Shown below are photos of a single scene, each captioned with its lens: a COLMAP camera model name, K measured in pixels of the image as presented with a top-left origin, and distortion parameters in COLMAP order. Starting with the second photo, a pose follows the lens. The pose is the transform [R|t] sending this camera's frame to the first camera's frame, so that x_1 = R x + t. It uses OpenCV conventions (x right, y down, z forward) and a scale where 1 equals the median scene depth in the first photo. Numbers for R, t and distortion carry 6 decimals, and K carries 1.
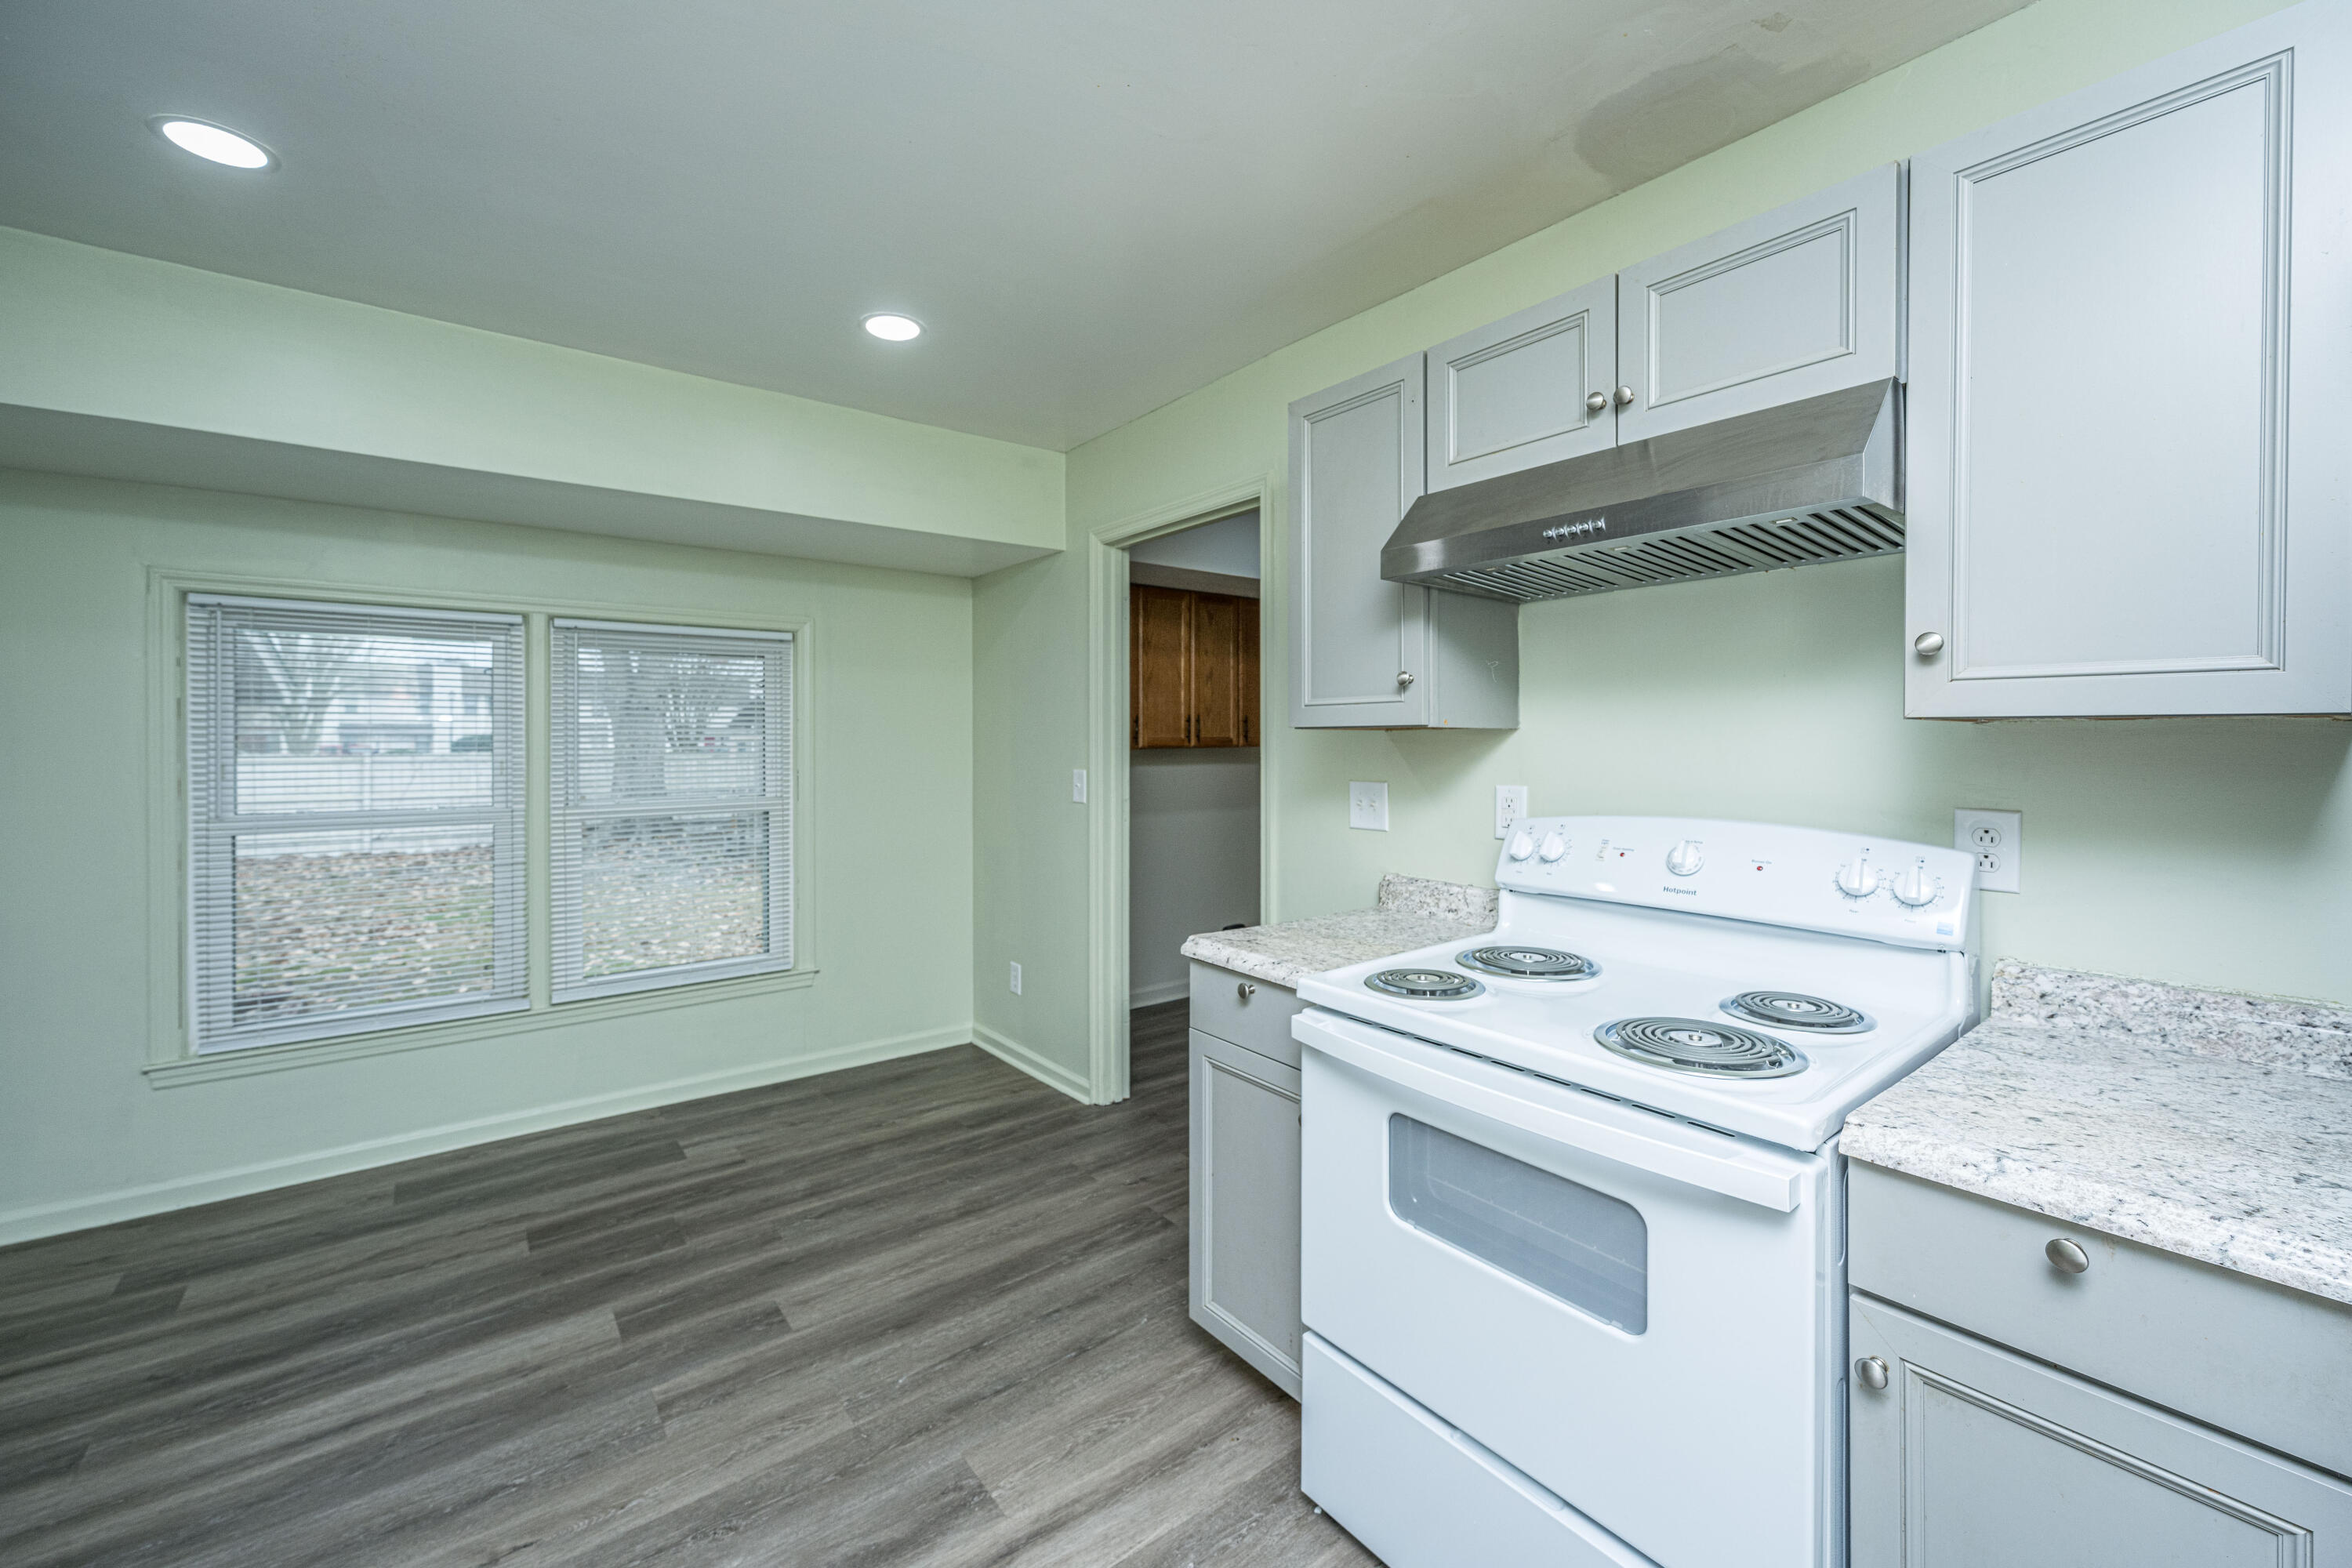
lens RADIAL K [[953.4, 0, 1179.0], [0, 953.4, 759.5], [0, 0, 1]] dist [0.001029, 0.000129]
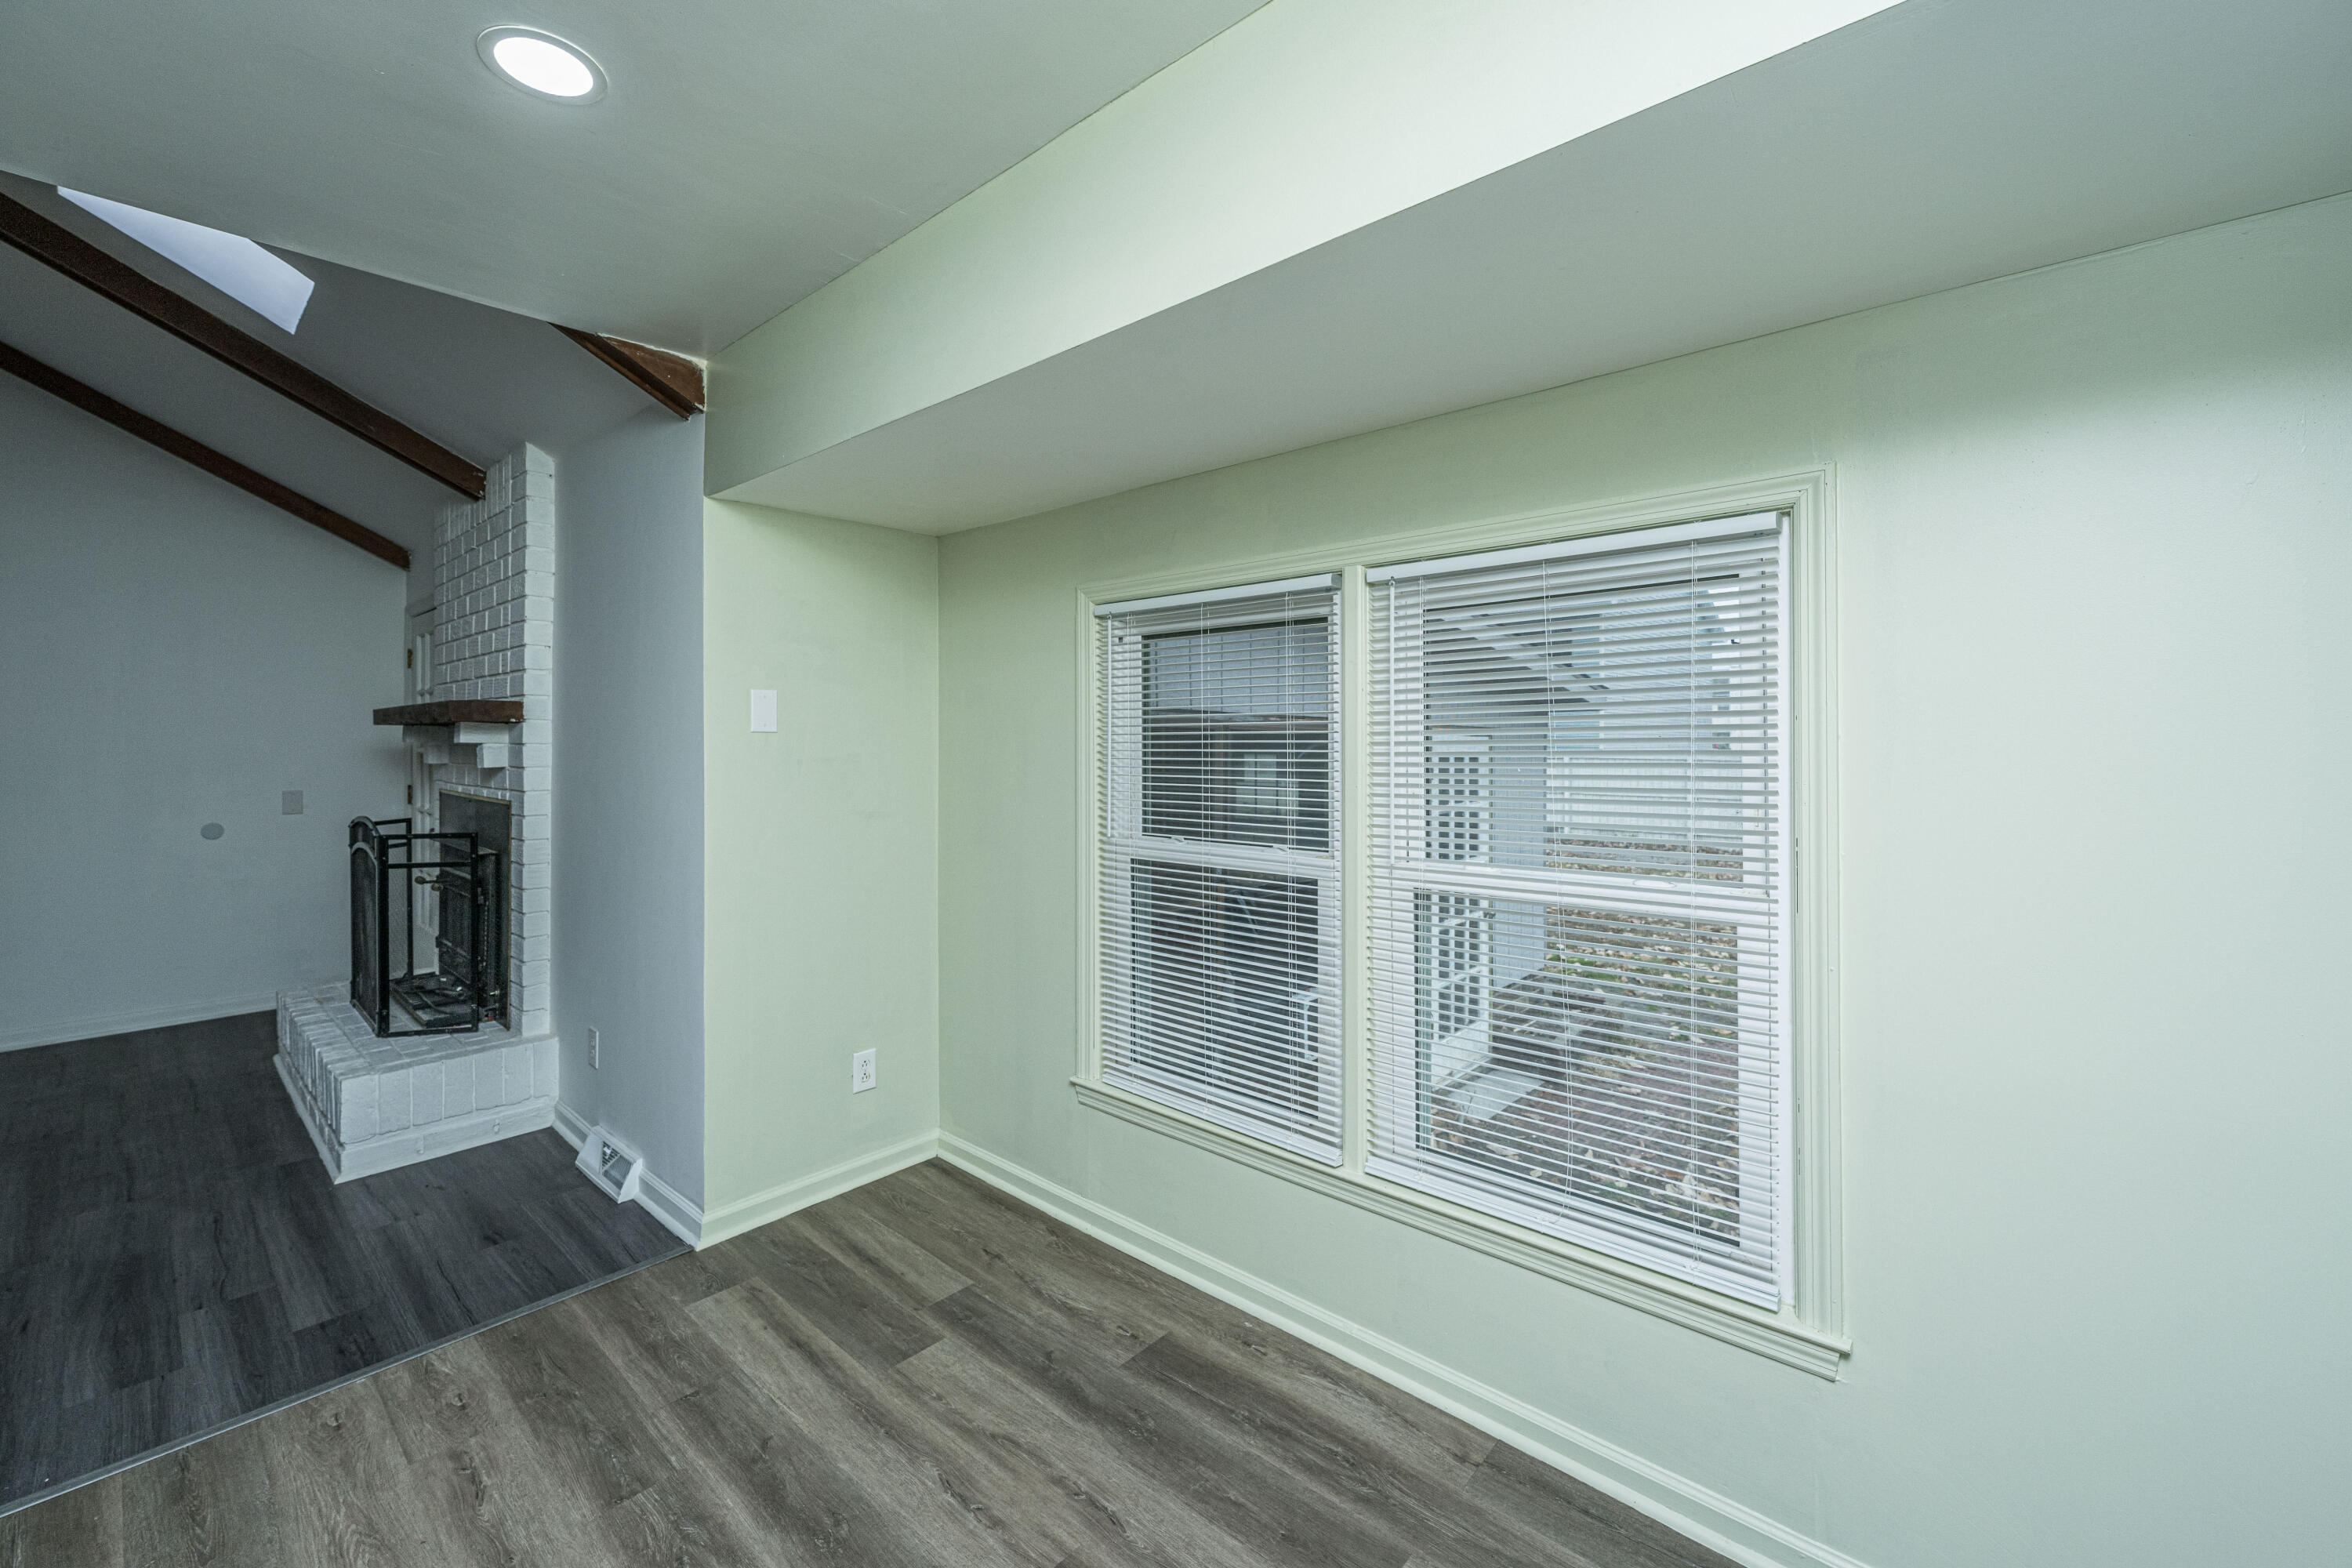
lens RADIAL K [[953.4, 0, 1181.3], [0, 953.4, 740.4], [0, 0, 1]] dist [0.001029, 0.000129]
pose [[0.174099, -0.007359, -0.984701, -0.057142], [-0.016474, 0.999810, -0.010384, -0.034040], [0.984590, 0.018030, 0.173944, 0.999223]]
